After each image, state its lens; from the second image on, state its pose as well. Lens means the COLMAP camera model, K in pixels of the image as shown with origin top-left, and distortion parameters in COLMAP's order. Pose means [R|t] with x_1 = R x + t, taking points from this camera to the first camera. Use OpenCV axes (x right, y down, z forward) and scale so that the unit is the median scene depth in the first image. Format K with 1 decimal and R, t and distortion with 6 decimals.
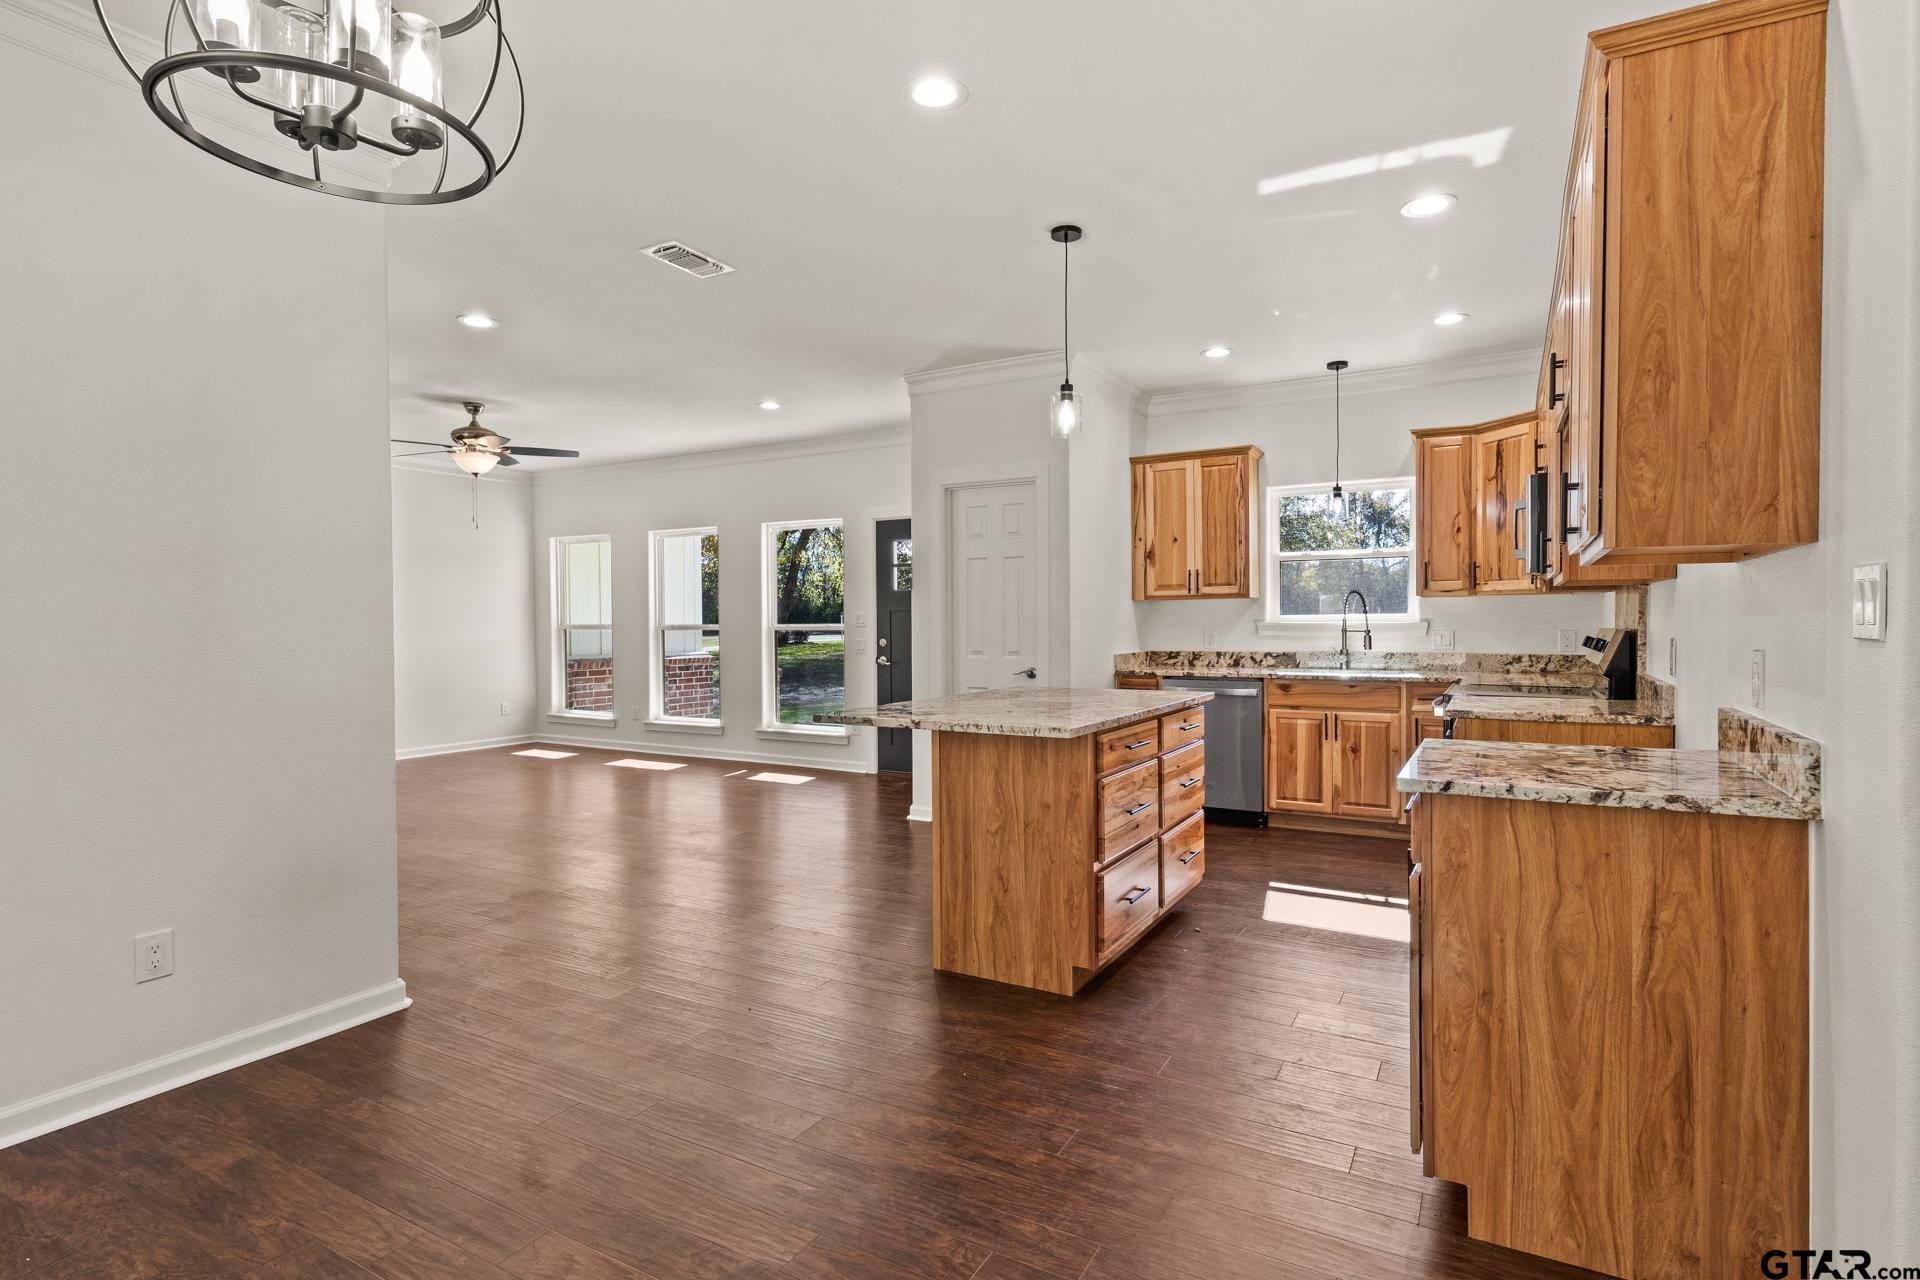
lens RADIAL K [[949.9, 0, 968.1], [0, 949.9, 634.7], [0, 0, 1]] dist [0.000685, 0.001425]
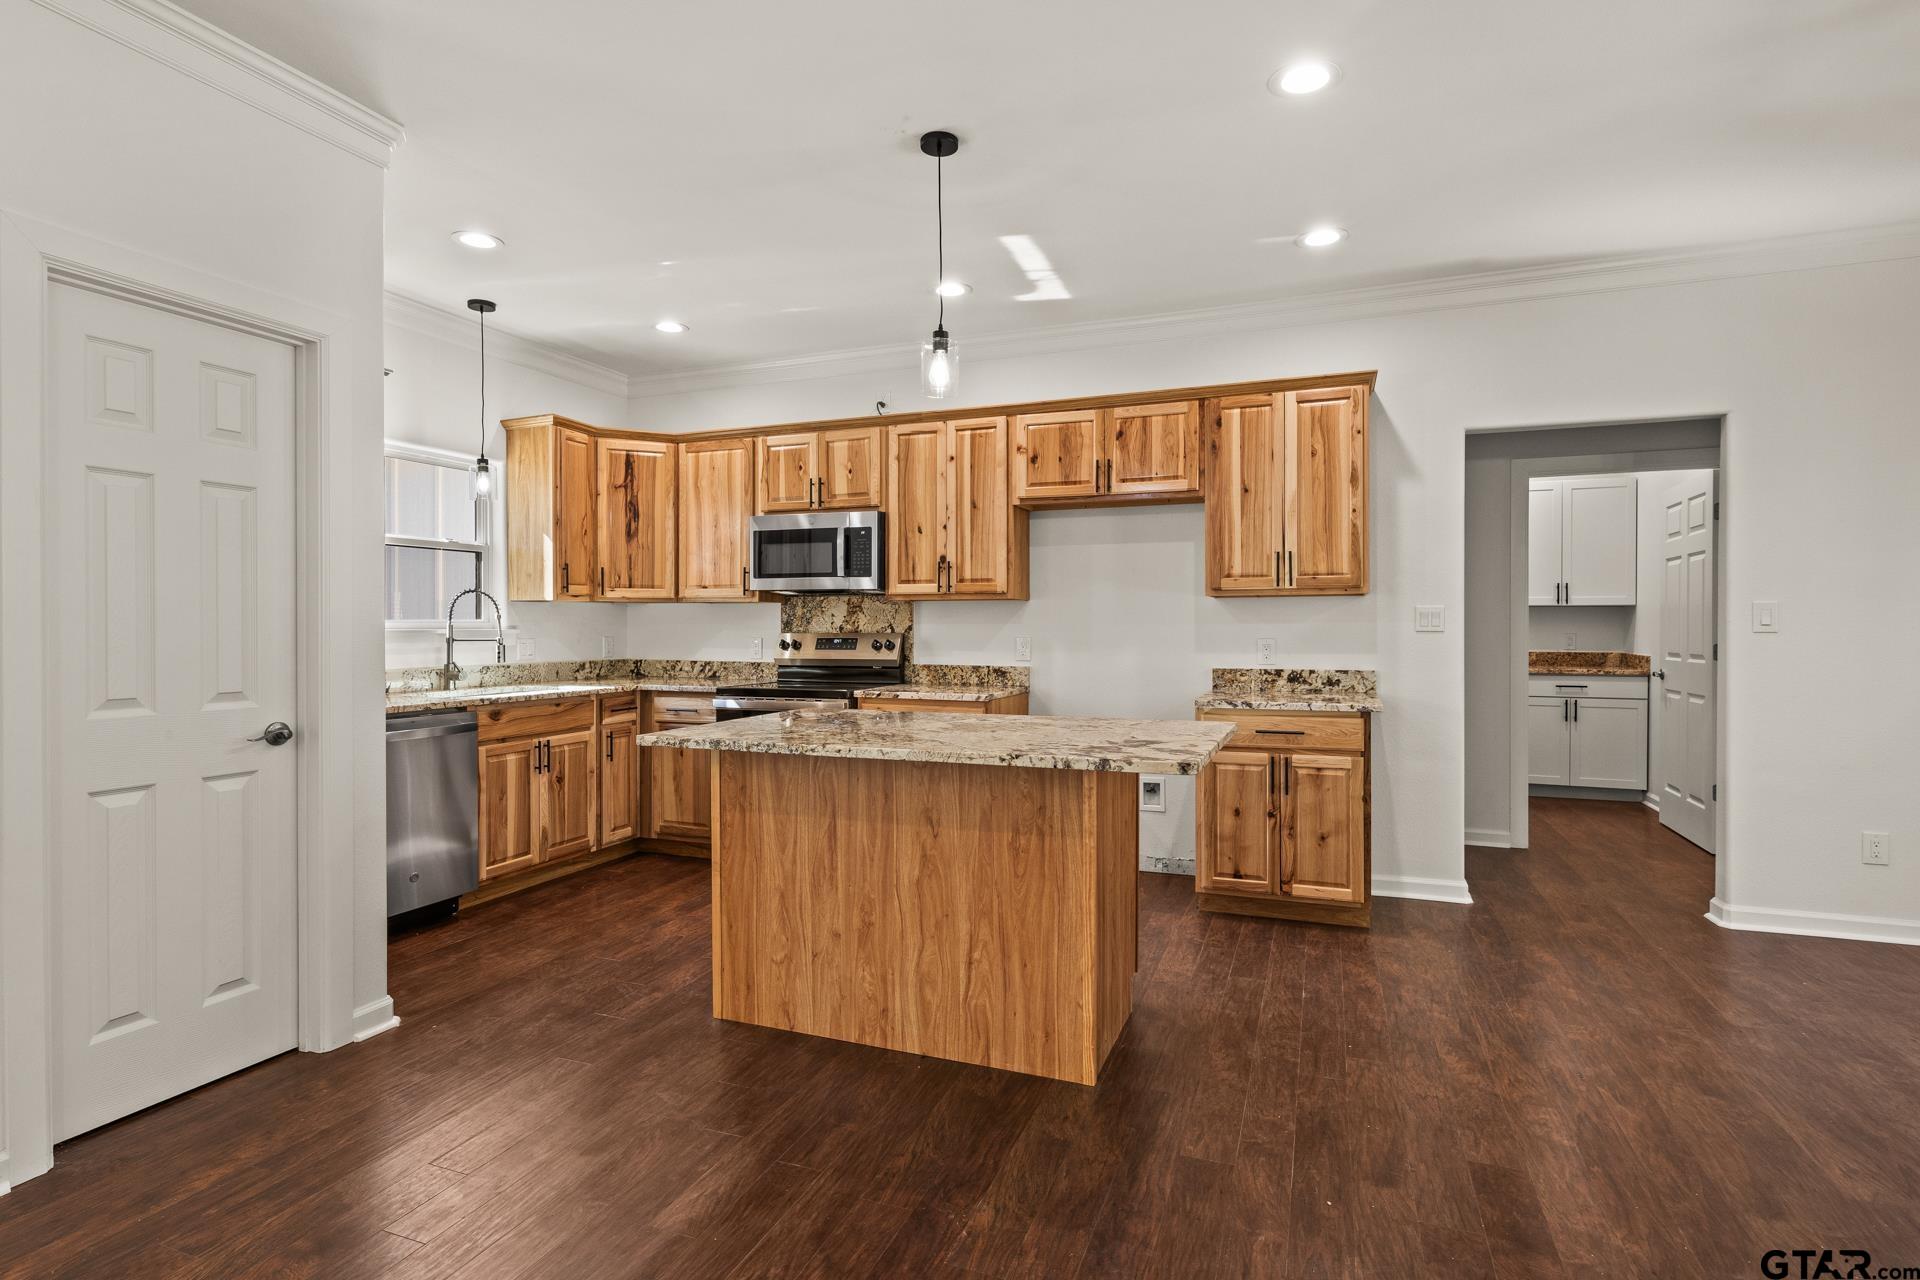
lens RADIAL K [[949.9, 0, 962.7], [0, 949.9, 632.1], [0, 0, 1]] dist [0.000685, 0.001425]
pose [[-0.146235, -0.001131, 0.989249, -0.484645], [0.016557, 0.999856, 0.003590, -0.007426], [-0.989111, 0.016904, -0.146196, 0.767081]]
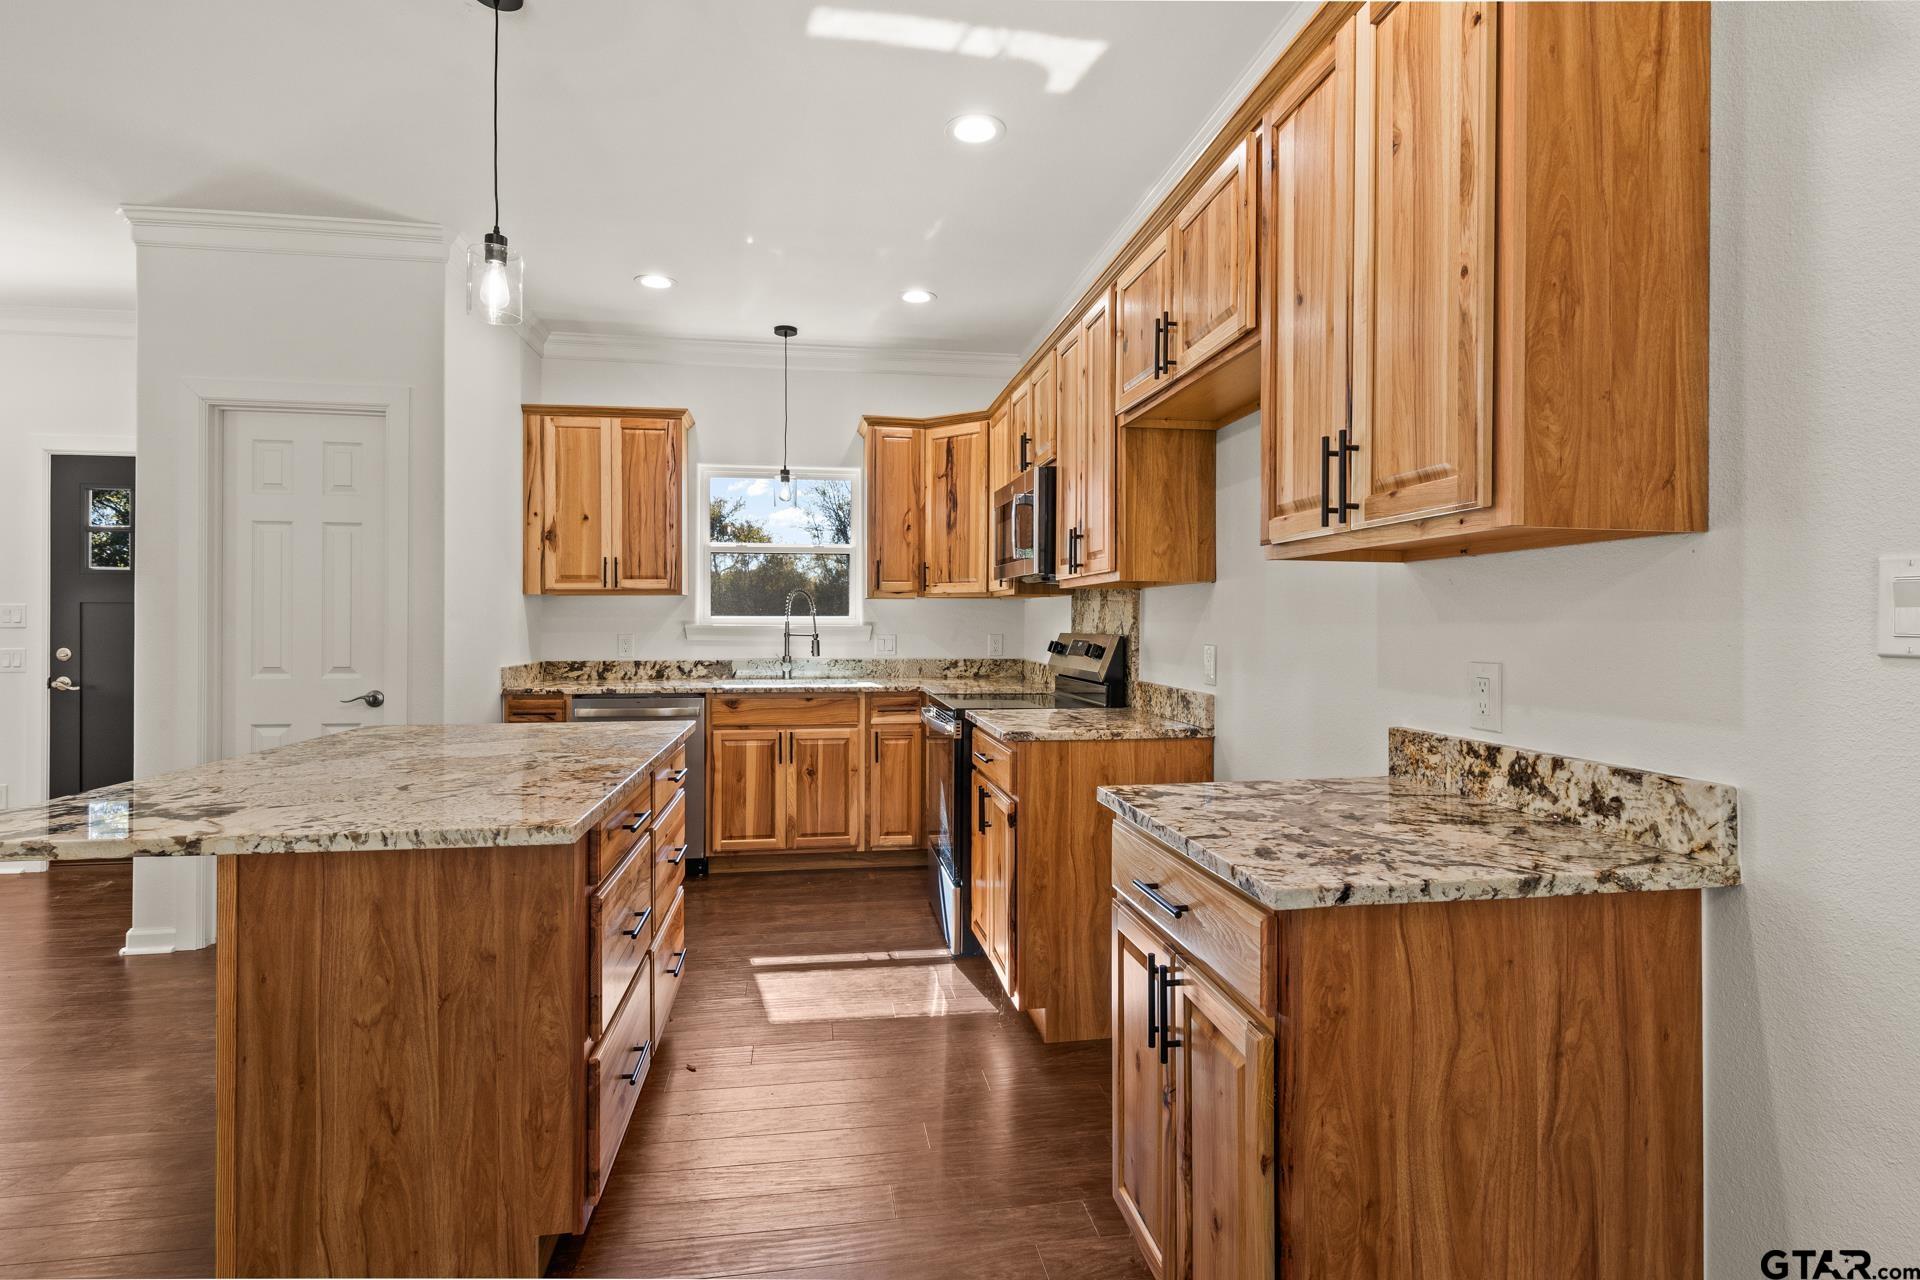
lens RADIAL K [[949.9, 0, 961.1], [0, 949.9, 619.6], [0, 0, 1]] dist [0.000685, 0.001425]
pose [[0.782181, 0.009729, 0.622975, -0.028405], [0.001297, 0.999850, -0.017243, -0.003309], [-0.623050, 0.014296, 0.782052, 0.233470]]
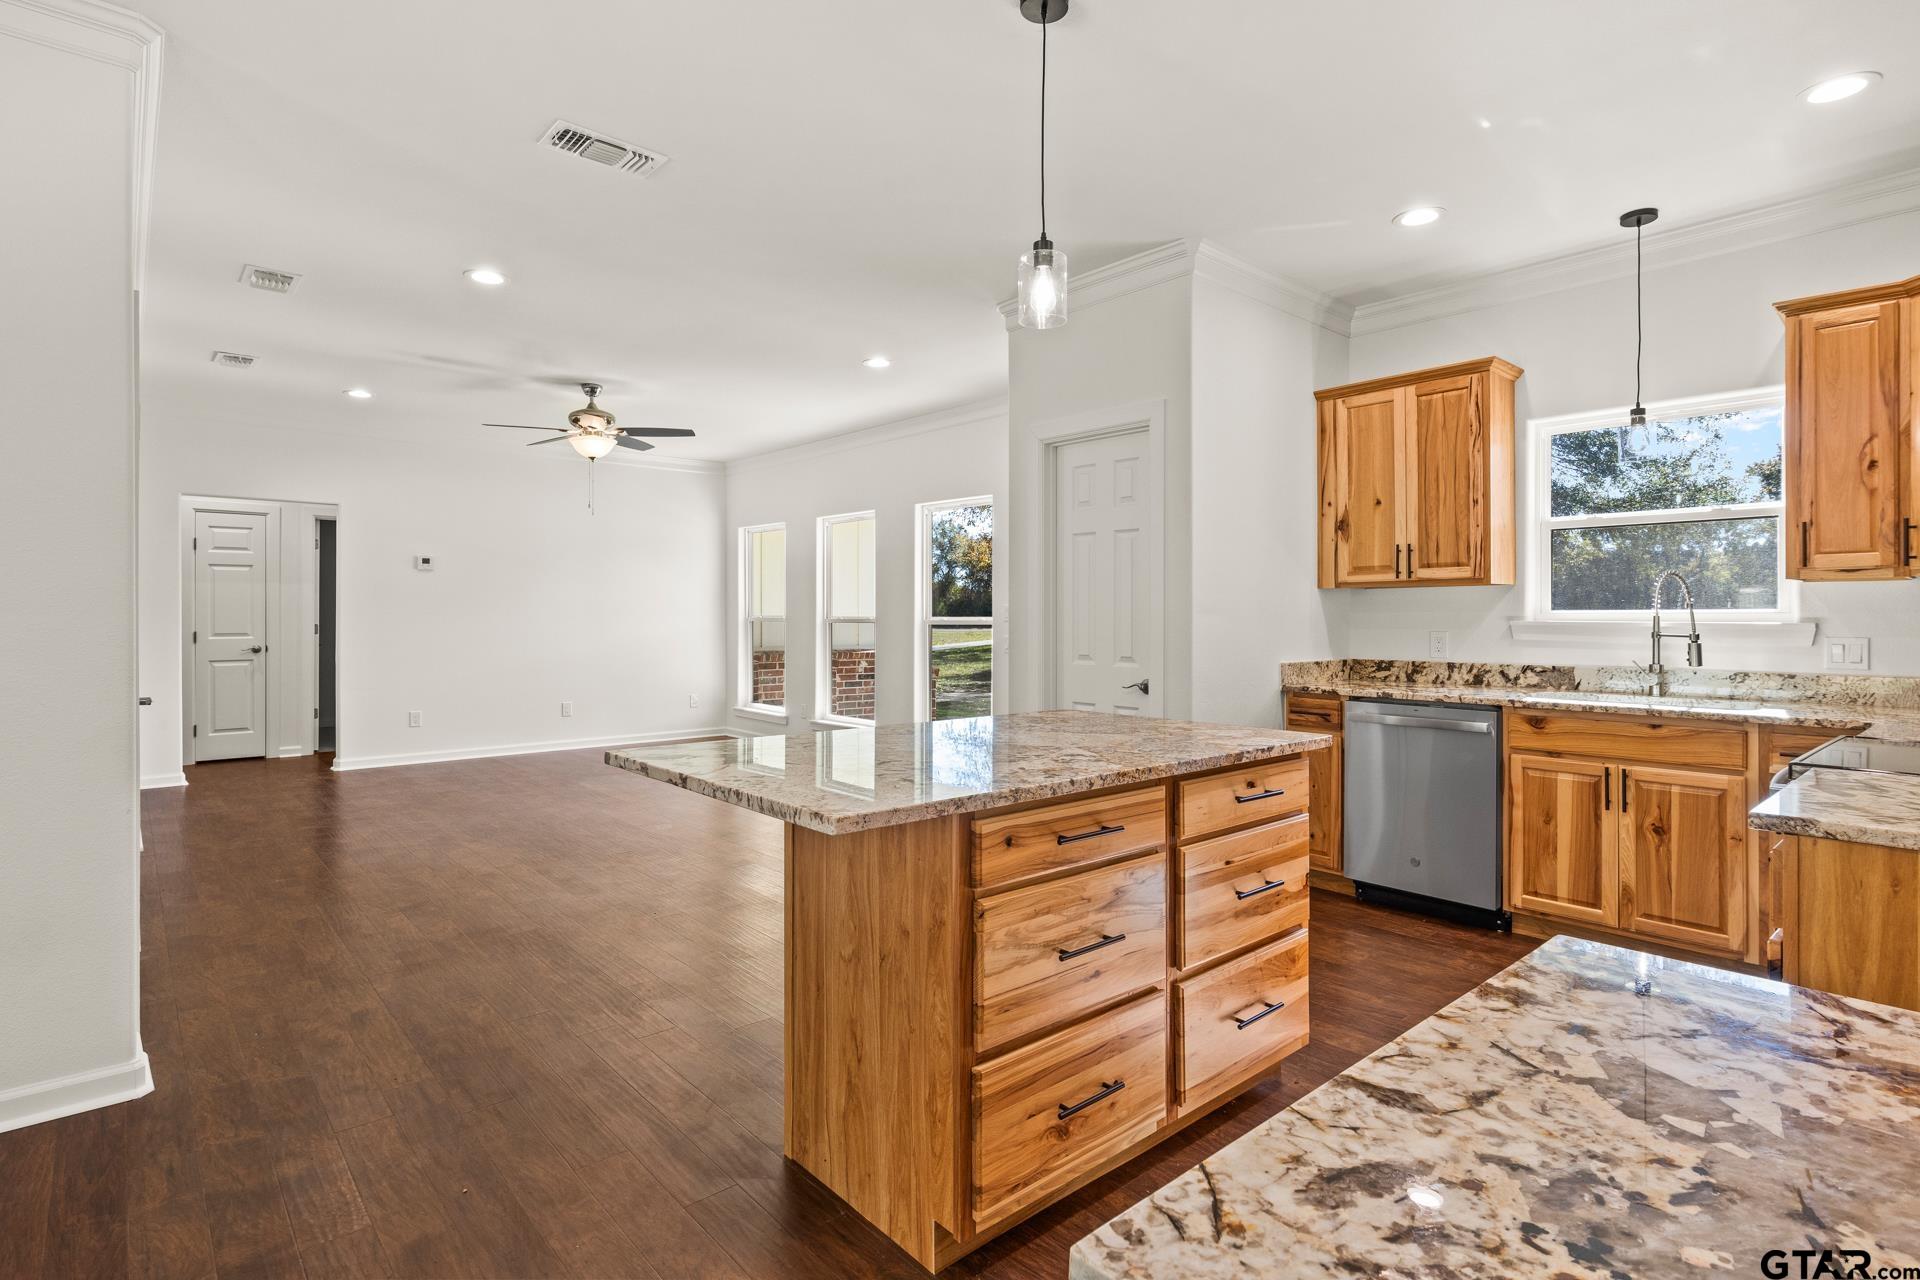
lens RADIAL K [[949.9, 0, 961.0], [0, 949.9, 615.7], [0, 0, 1]] dist [0.000685, 0.001425]
pose [[0.945094, 0.007968, -0.326702, 0.180036], [-0.012347, 0.999860, -0.011334, -0.004679], [0.326566, 0.014746, 0.945059, 0.269192]]
